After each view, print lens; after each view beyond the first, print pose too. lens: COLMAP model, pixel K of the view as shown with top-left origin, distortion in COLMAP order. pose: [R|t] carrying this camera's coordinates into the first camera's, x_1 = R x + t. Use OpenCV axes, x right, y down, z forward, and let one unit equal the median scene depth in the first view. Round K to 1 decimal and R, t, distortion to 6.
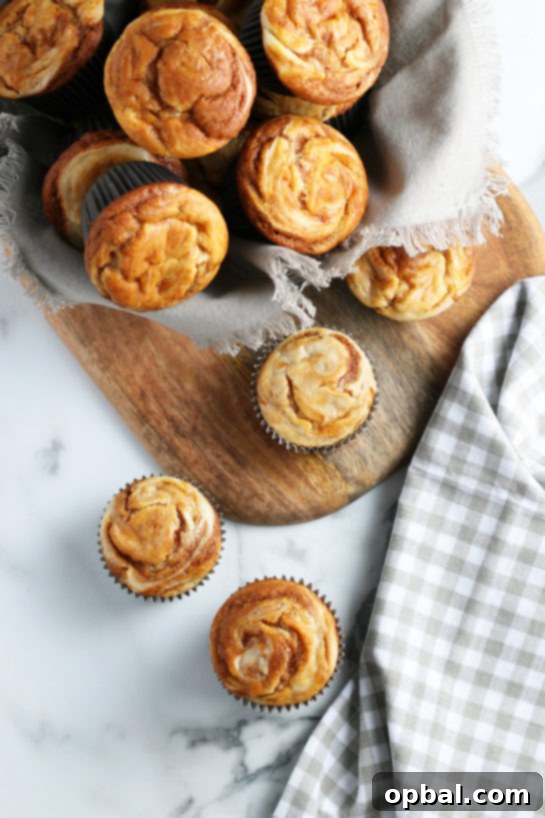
lens RADIAL K [[2023.4, 0, 272.5], [0, 2023.4, 409.0], [0, 0, 1]] dist [-0.107477, -0.854276]
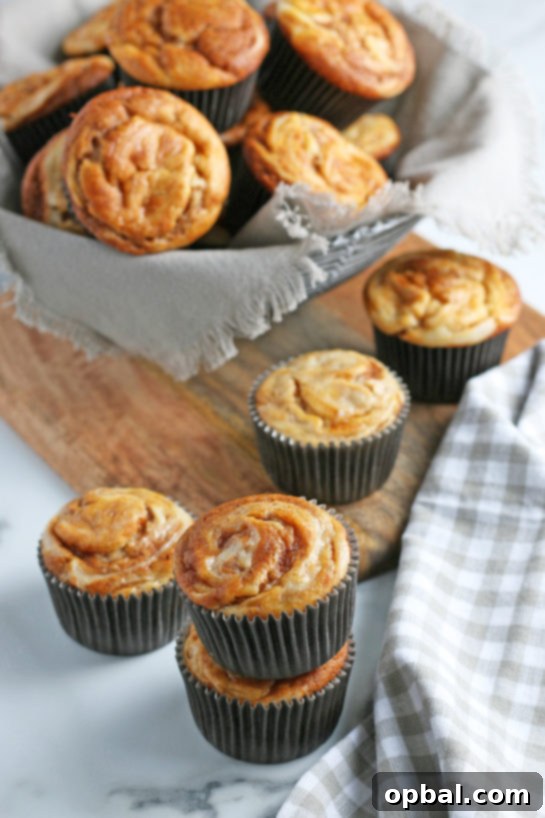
lens RADIAL K [[2023.4, 0, 272.5], [0, 2023.4, 409.0], [0, 0, 1]] dist [-0.107477, -0.854276]
pose [[0.999115, 0.020703, -0.036601, 0.030283], [-0.040359, 0.716476, -0.696444, 0.588877], [0.011805, 0.697305, 0.716678, 0.447023]]
